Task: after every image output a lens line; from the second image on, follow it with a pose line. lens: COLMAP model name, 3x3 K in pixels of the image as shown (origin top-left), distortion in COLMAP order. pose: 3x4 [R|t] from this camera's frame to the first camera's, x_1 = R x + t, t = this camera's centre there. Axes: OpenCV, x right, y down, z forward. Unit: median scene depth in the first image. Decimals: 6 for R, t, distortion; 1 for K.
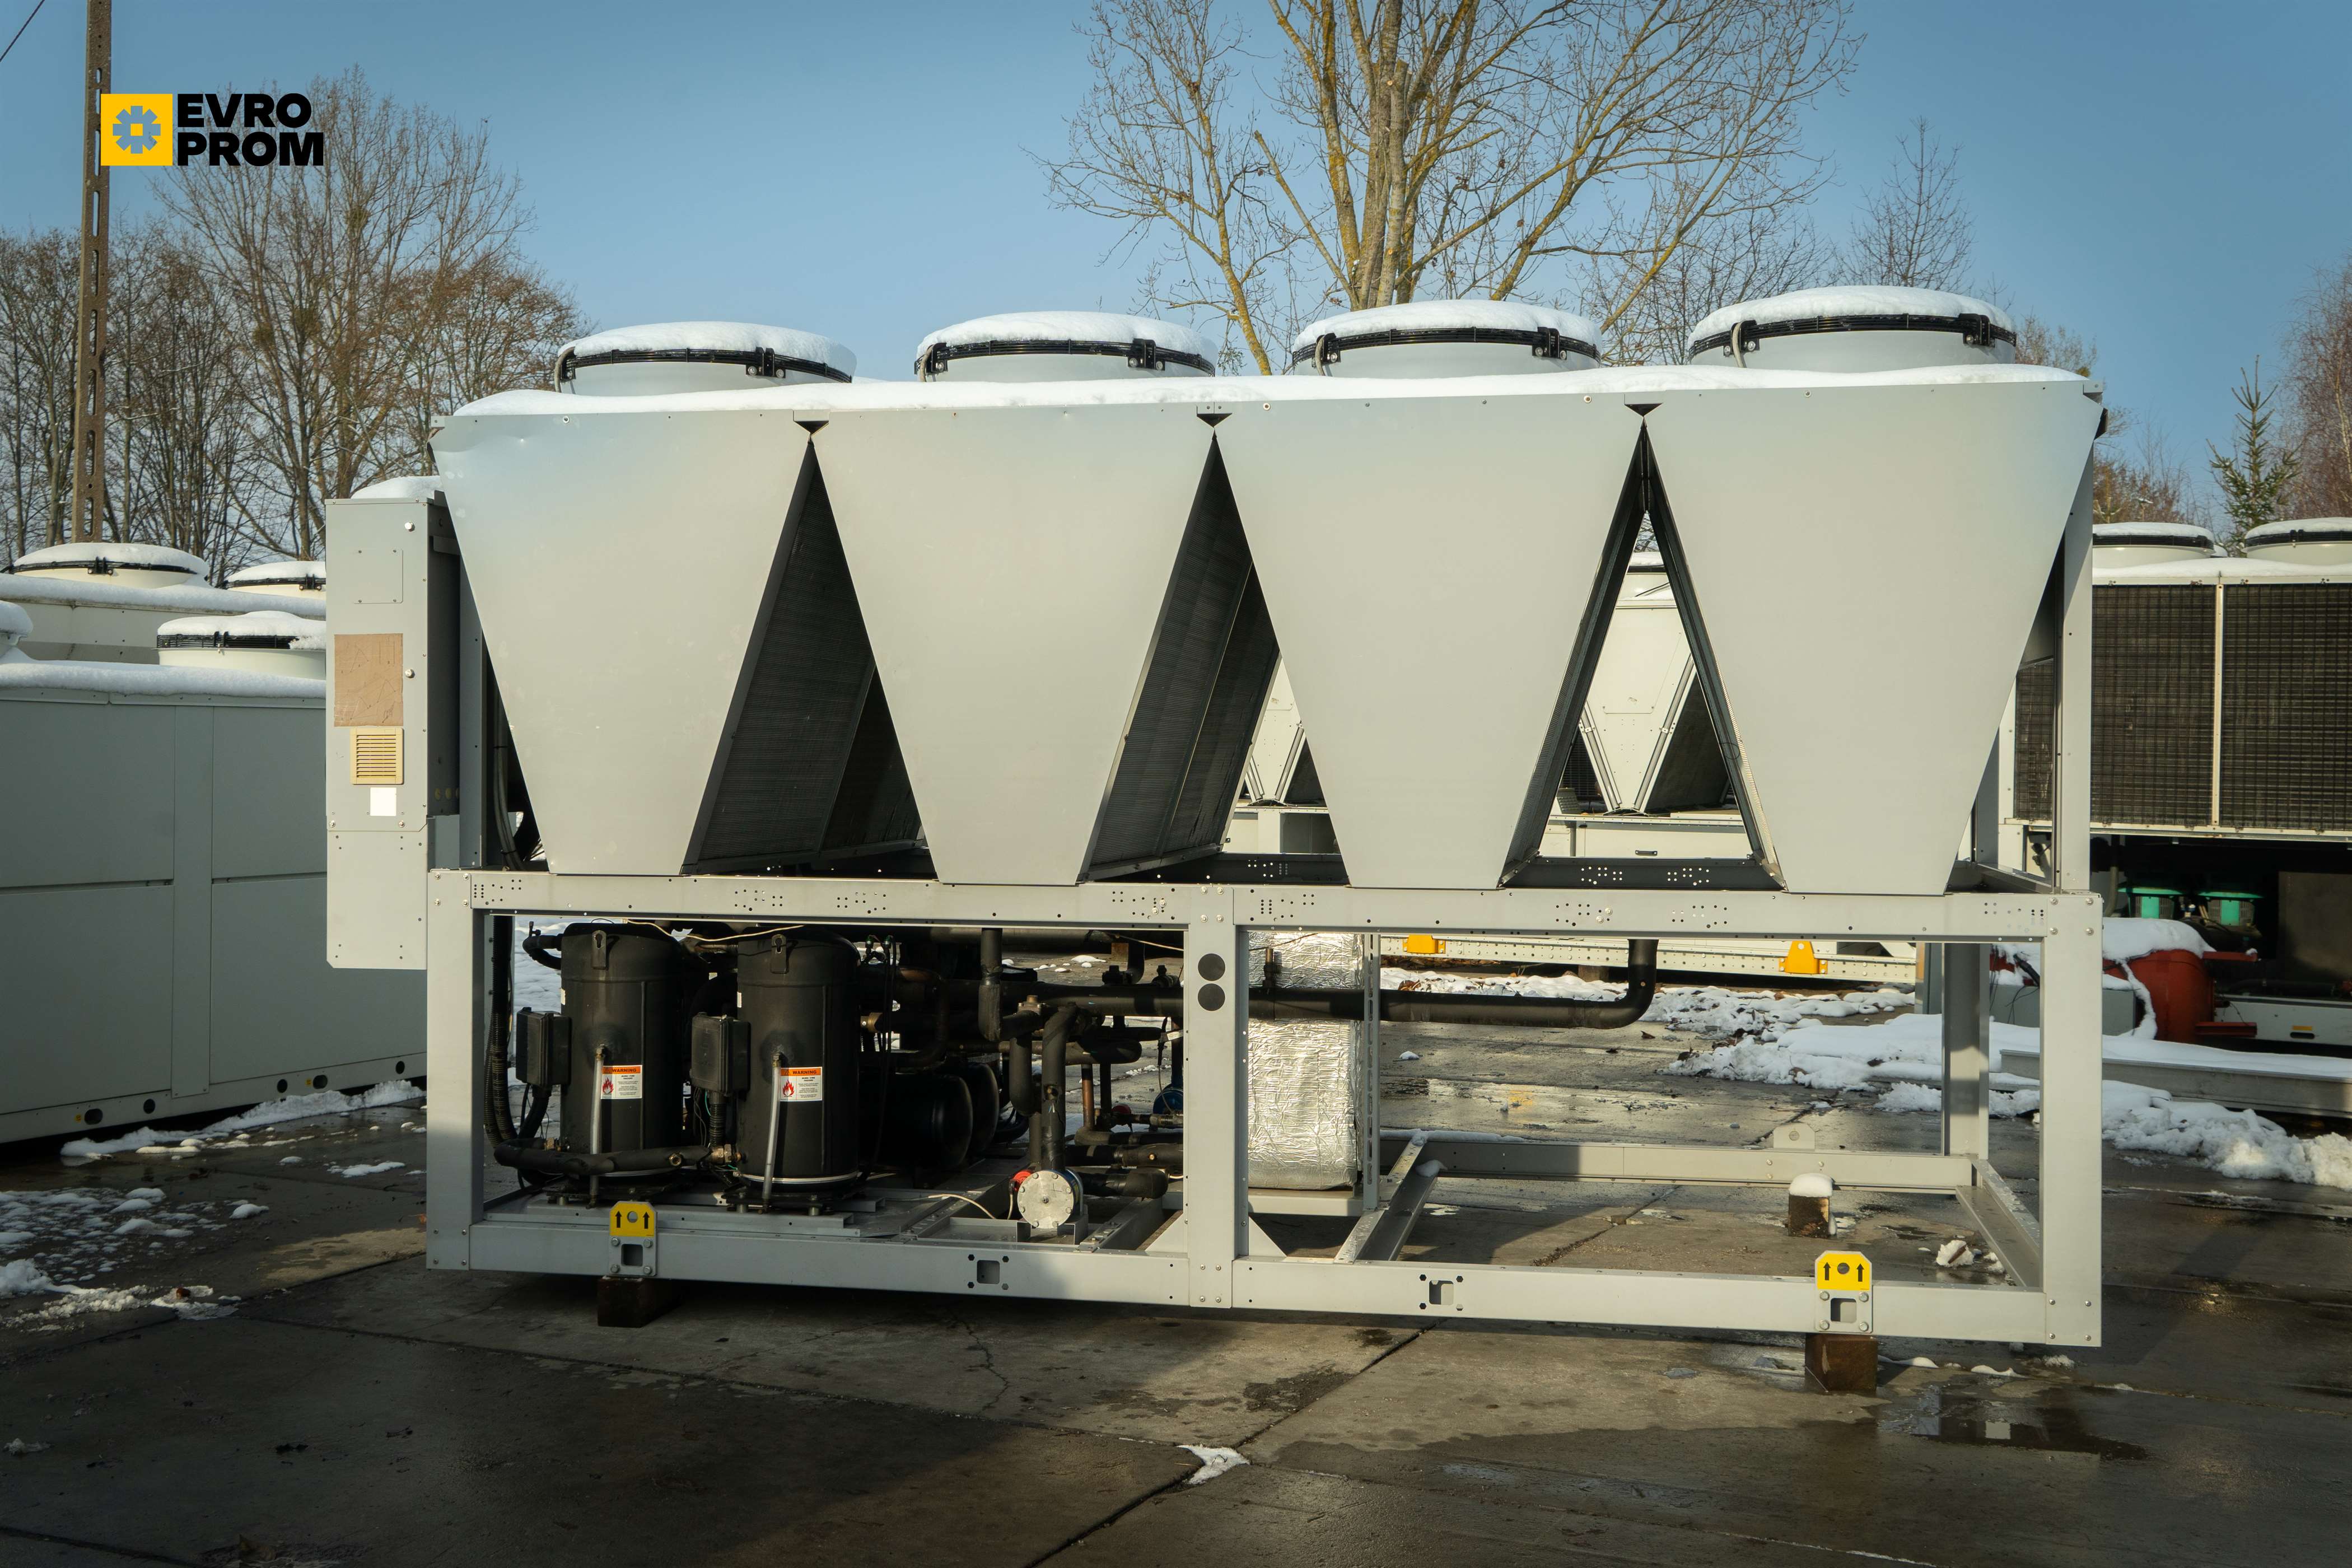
lens RADIAL K [[2470.5, 0, 1129.1], [0, 2470.5, 777.8], [0, 0, 1]] dist [0.009230, 0.000000]
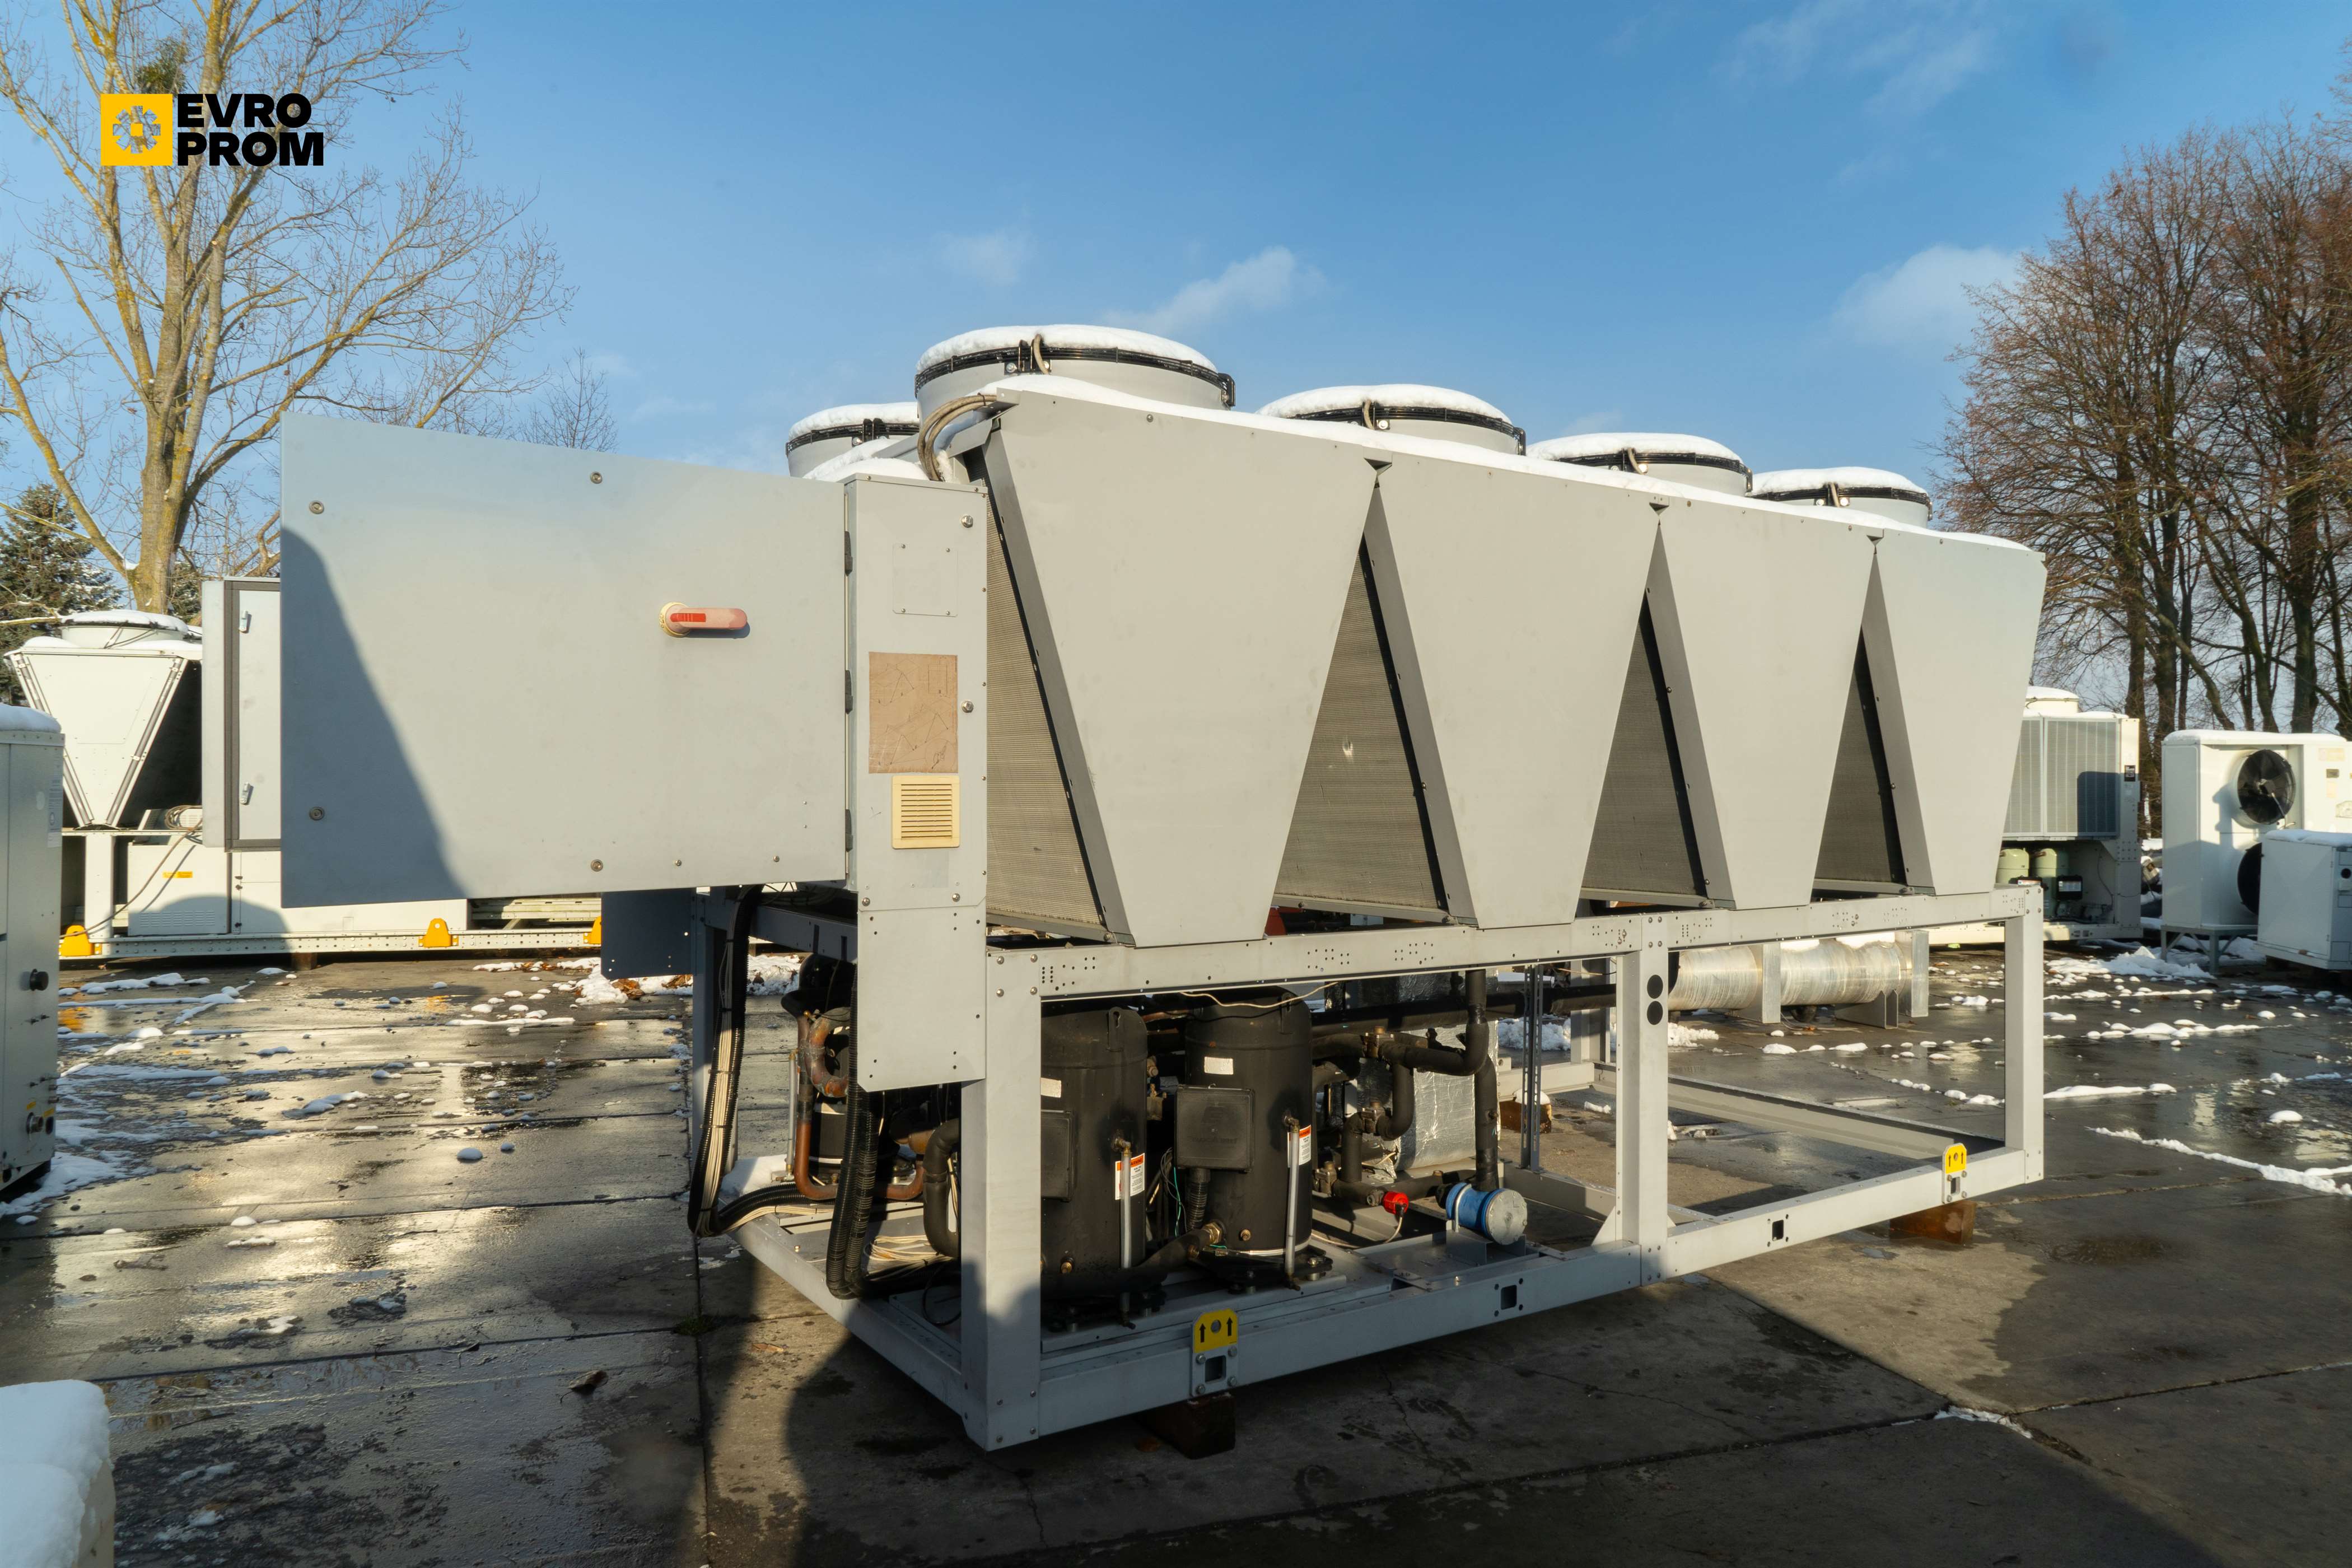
lens RADIAL K [[1587.2, 0, 1159.4], [0, 1587.2, 784.8], [0, 0, 1]] dist [-0.020328, 0.000462]
pose [[0.716679, -0.003758, 0.697393, -0.350496], [0.007836, 0.999966, -0.002665, -0.009073], [-0.697359, 0.007375, 0.716684, 0.345793]]
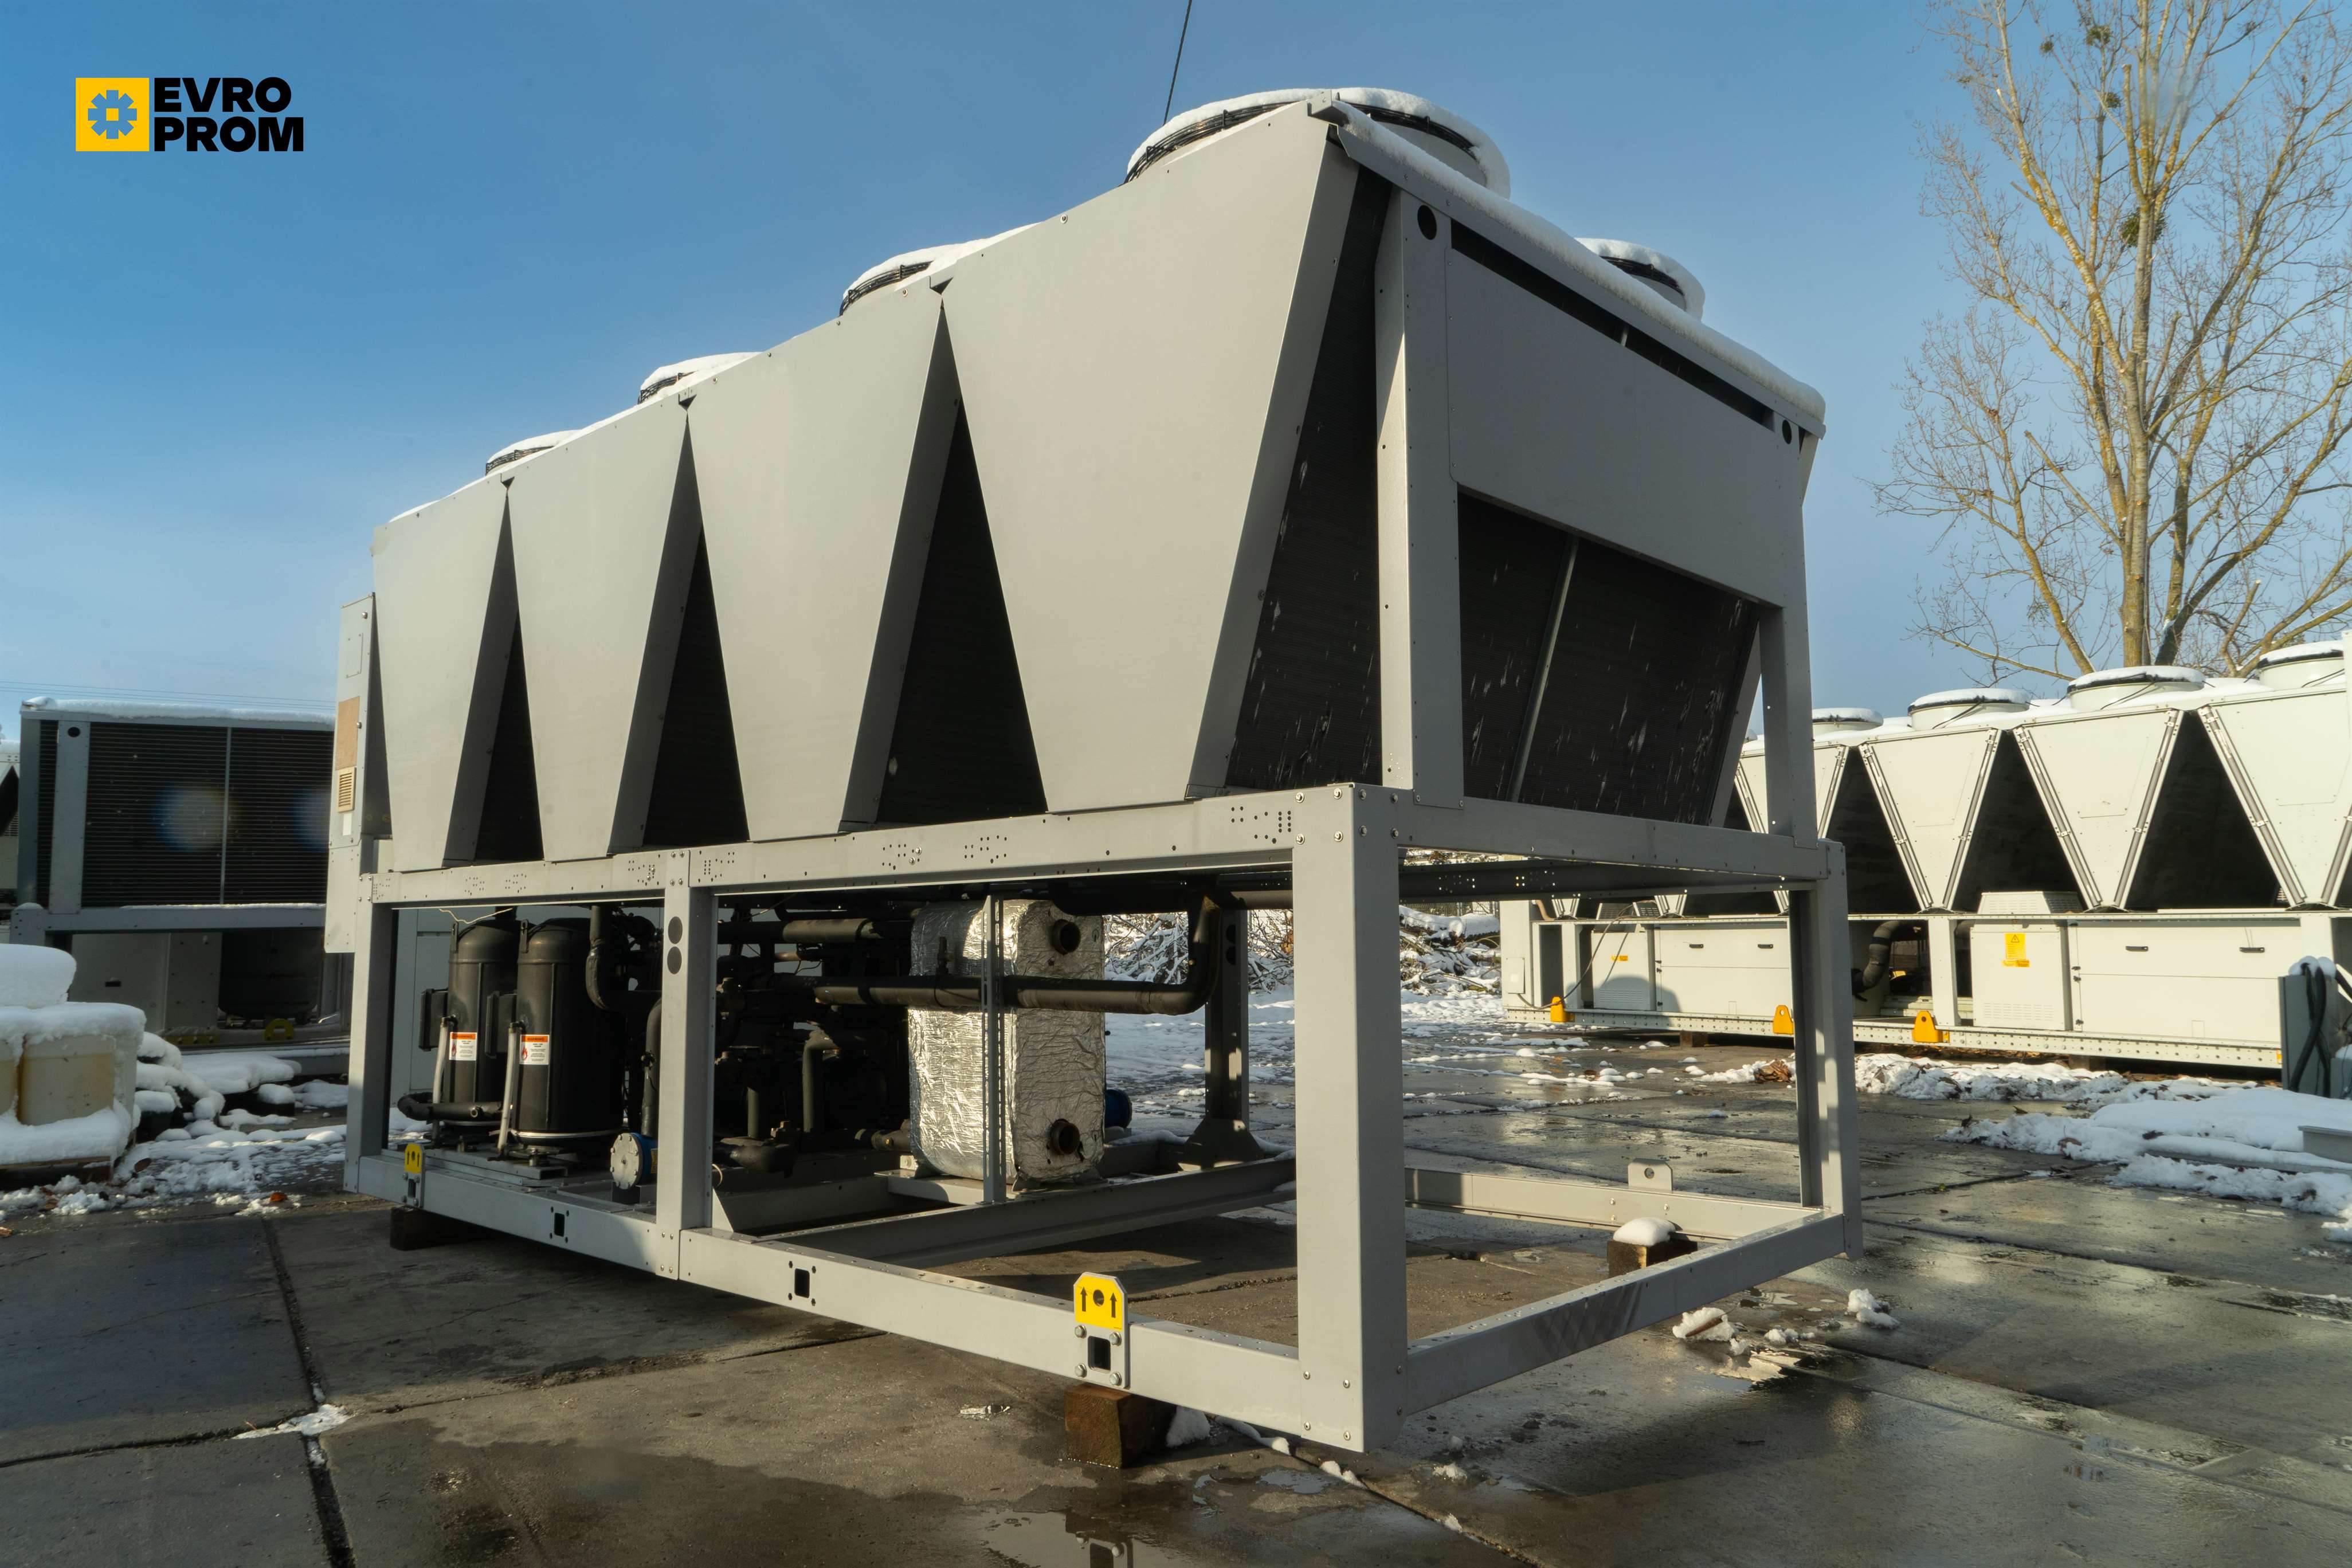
lens RADIAL K [[1587.2, 0, 1170.6], [0, 1587.2, 783.4], [0, 0, 1]] dist [-0.020328, 0.000462]
pose [[0.855484, -0.062894, -0.513996, 0.295317], [0.004828, 0.993522, -0.113534, 0.049760], [0.517807, 0.094645, 0.850246, 0.300526]]
